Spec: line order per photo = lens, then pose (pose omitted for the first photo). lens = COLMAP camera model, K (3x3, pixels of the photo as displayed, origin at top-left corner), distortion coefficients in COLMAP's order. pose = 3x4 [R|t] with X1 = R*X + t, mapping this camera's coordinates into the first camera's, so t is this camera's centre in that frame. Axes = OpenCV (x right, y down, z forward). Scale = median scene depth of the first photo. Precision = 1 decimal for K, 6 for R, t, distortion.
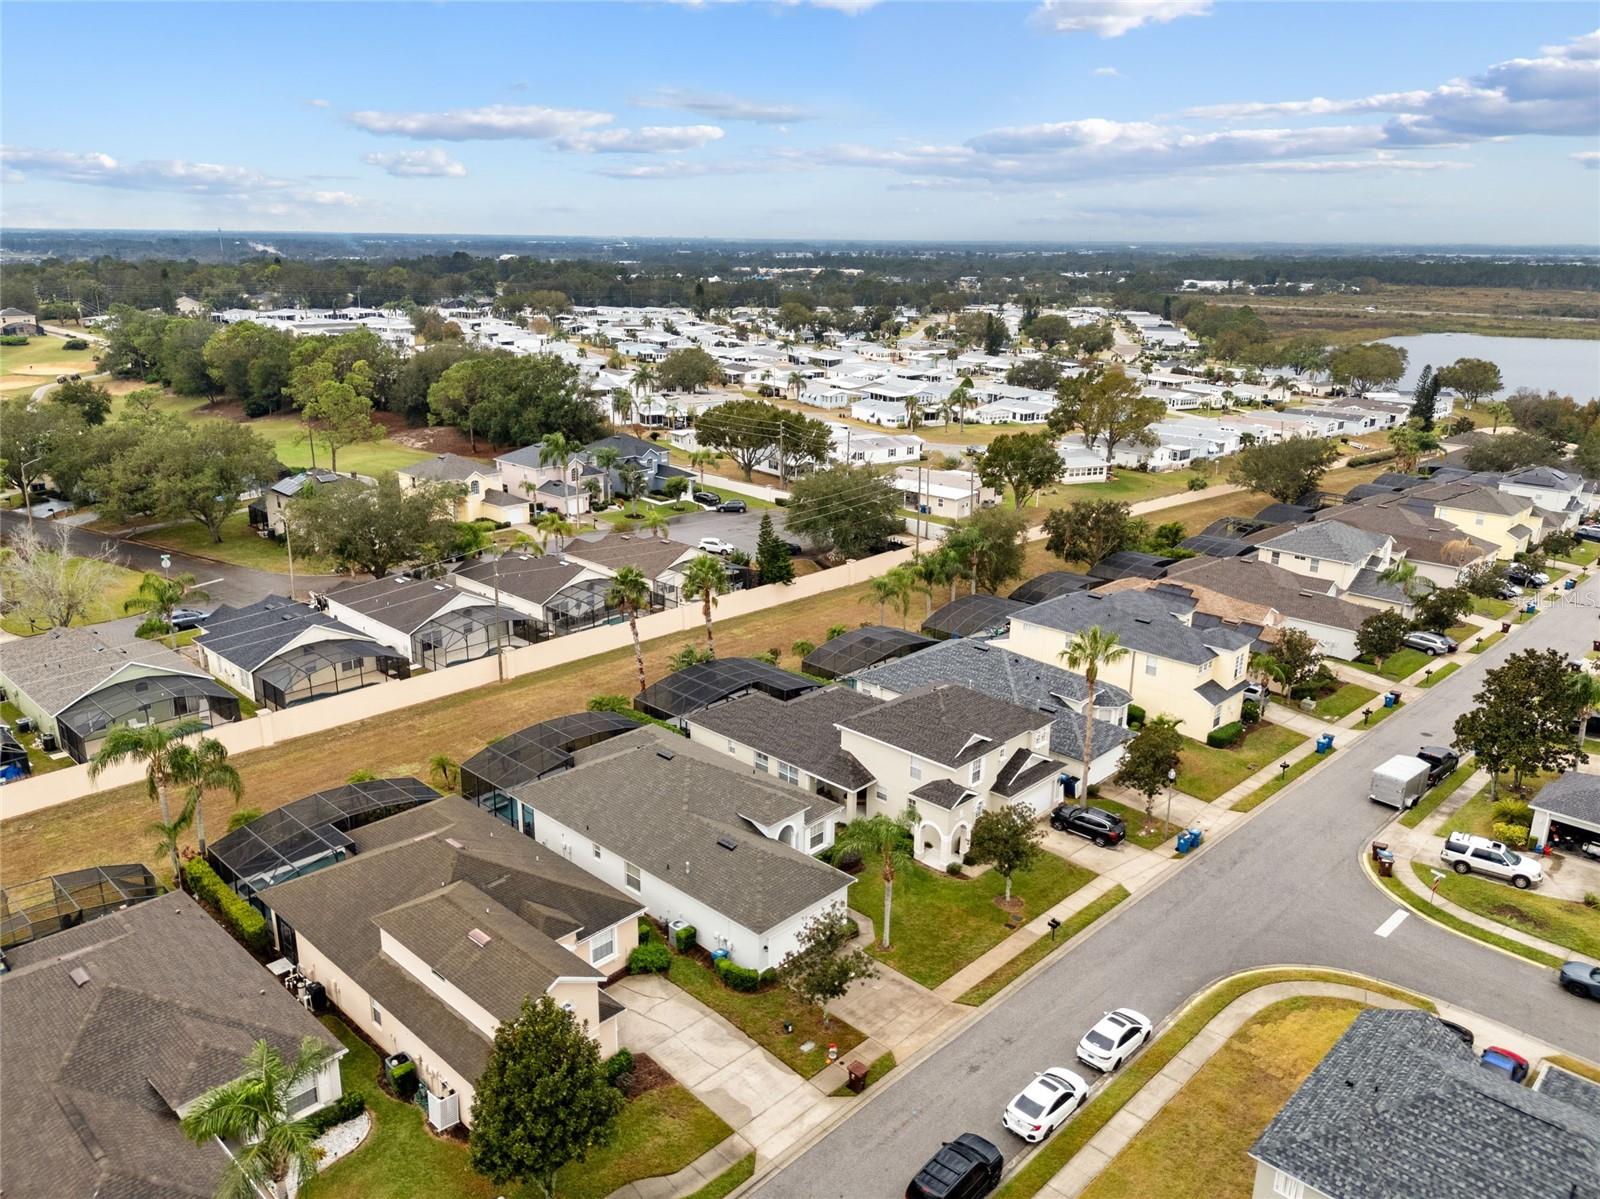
lens RADIAL K [[1186.3, 0, 803.9], [0, 1186.3, 594.9], [0, 0, 1]] dist [0.079806, -0.083366]
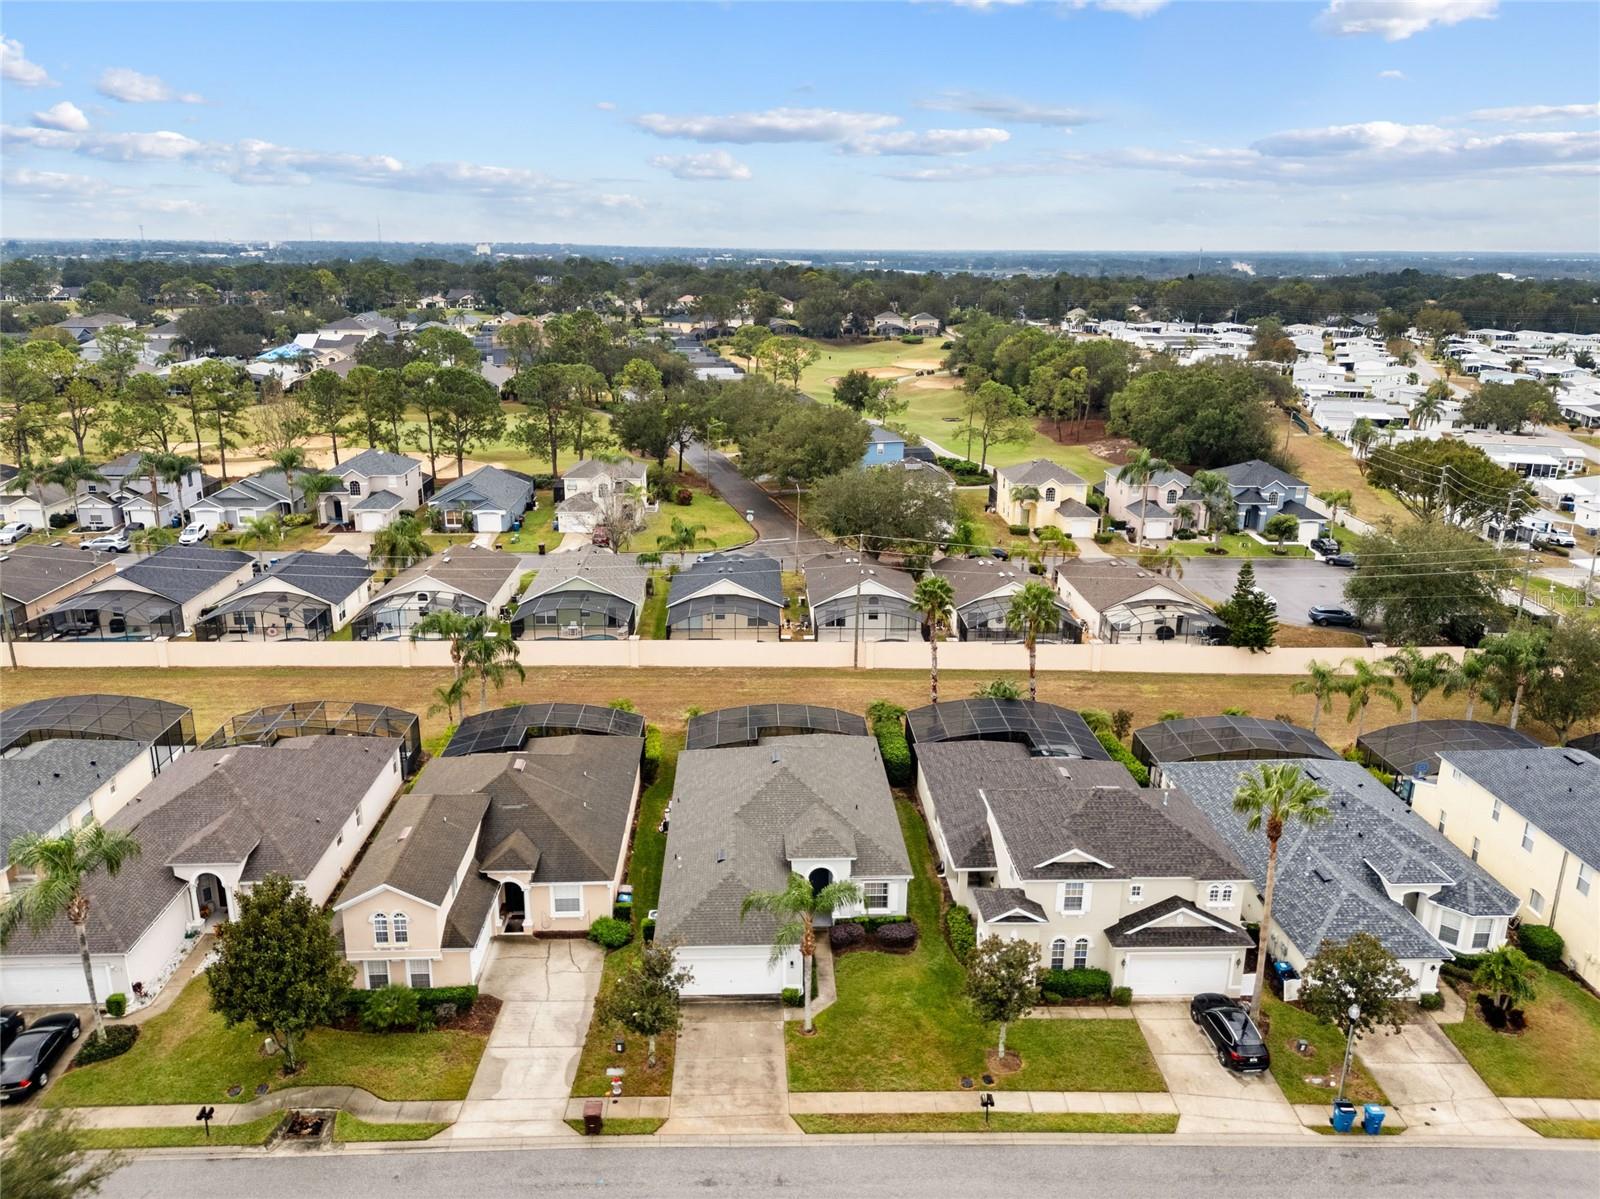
lens RADIAL K [[1186.3, 0, 803.9], [0, 1186.3, 594.9], [0, 0, 1]] dist [0.079806, -0.083366]
pose [[0.713366, 0.193290, -0.673608, 0.484875], [-0.203796, 0.976887, 0.064491, -0.057213], [0.670505, 0.091272, 0.736270, 0.270260]]
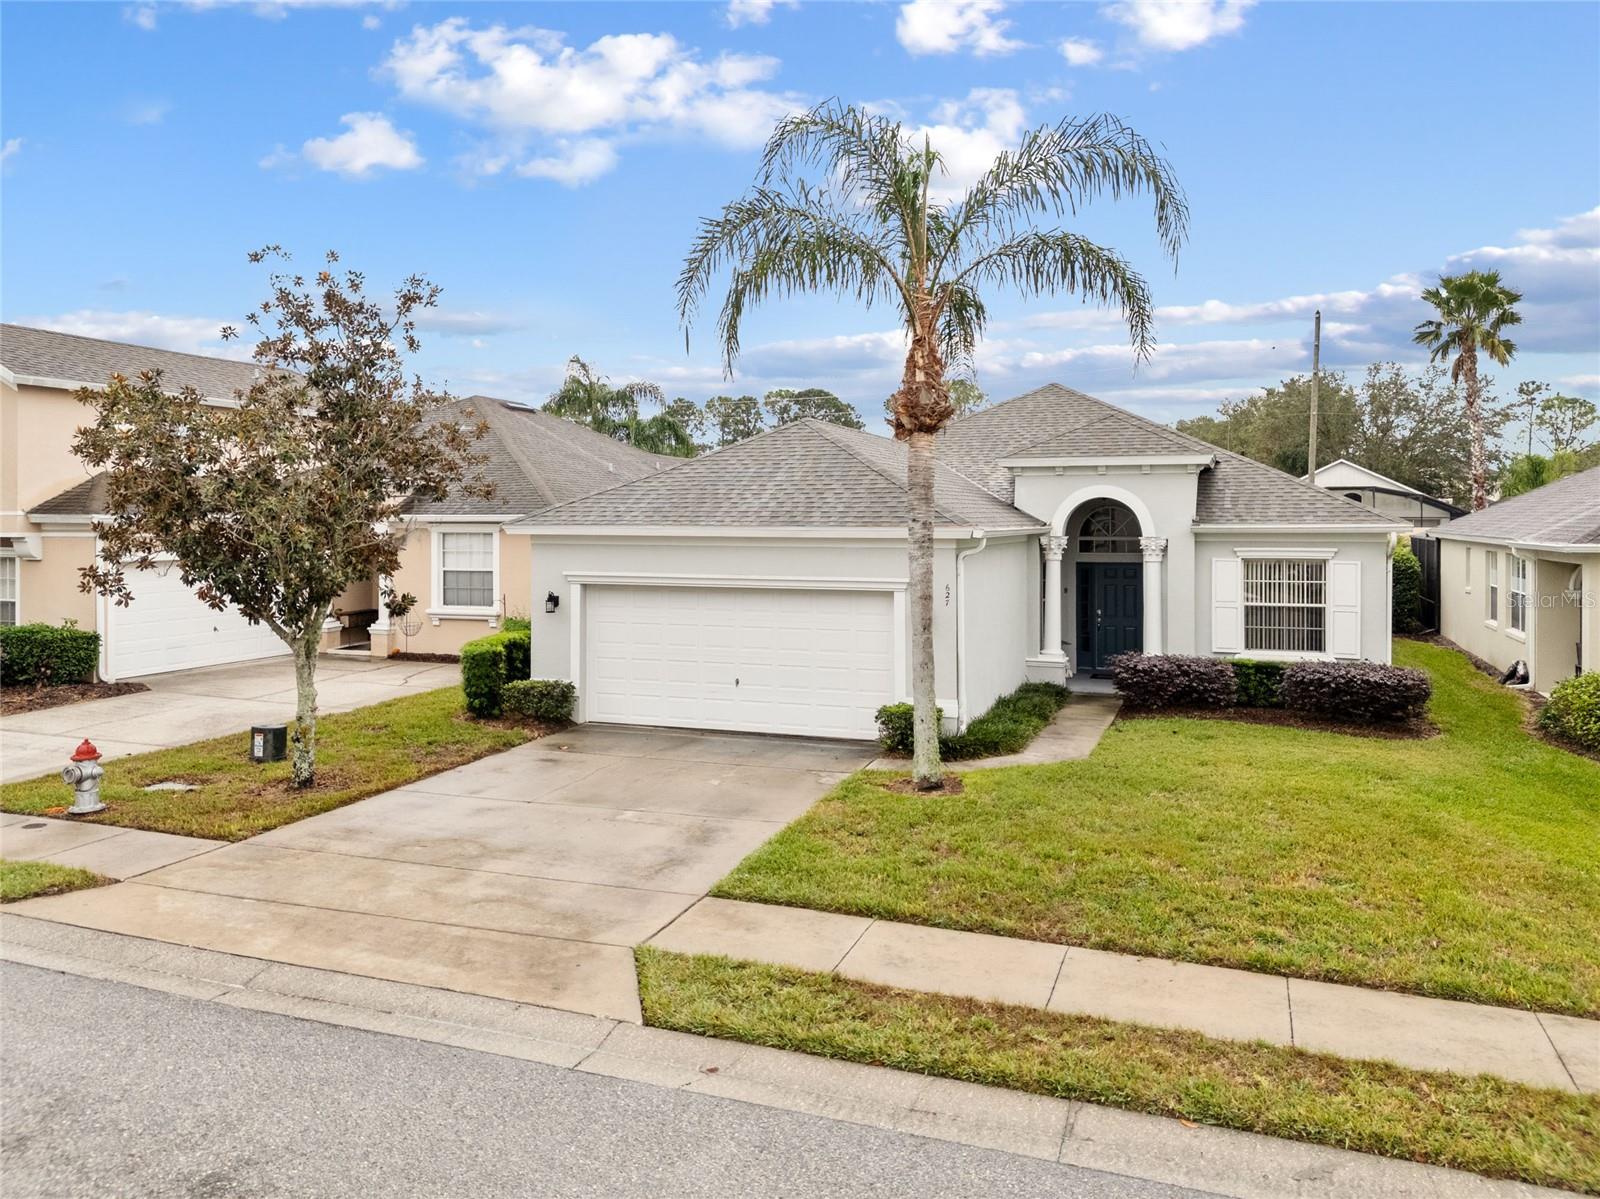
lens RADIAL K [[1186.3, 0, 803.9], [0, 1186.3, 594.9], [0, 0, 1]] dist [0.079806, -0.083366]
pose [[0.390700, 0.036400, -0.919798, 0.211153], [-0.260677, 0.962690, -0.072629, 0.230758], [0.882837, 0.268147, 0.385611, 0.727792]]
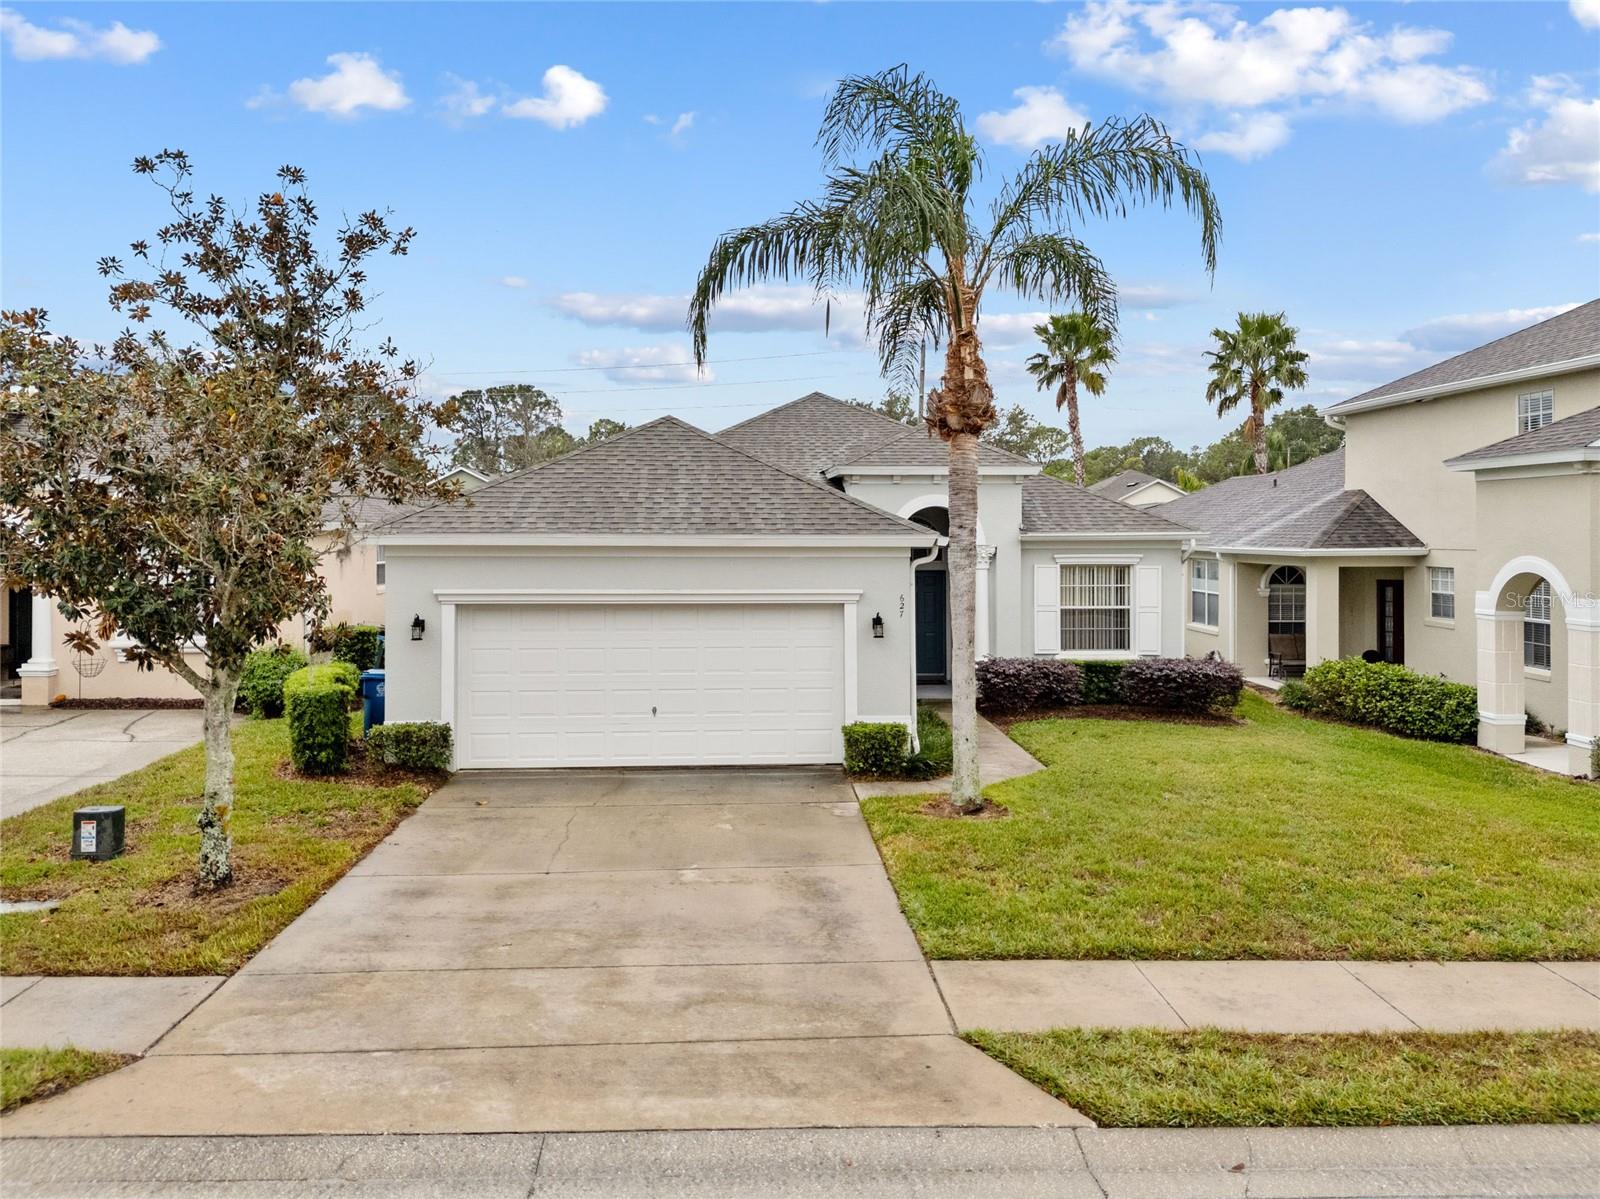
lens RADIAL K [[1186.3, 0, 803.9], [0, 1186.3, 594.9], [0, 0, 1]] dist [0.079806, -0.083366]
pose [[0.718192, 0.015986, -0.695662, 0.156326], [-0.187668, 0.967141, -0.171521, 0.244383], [0.670061, 0.253739, 0.697592, 0.680650]]
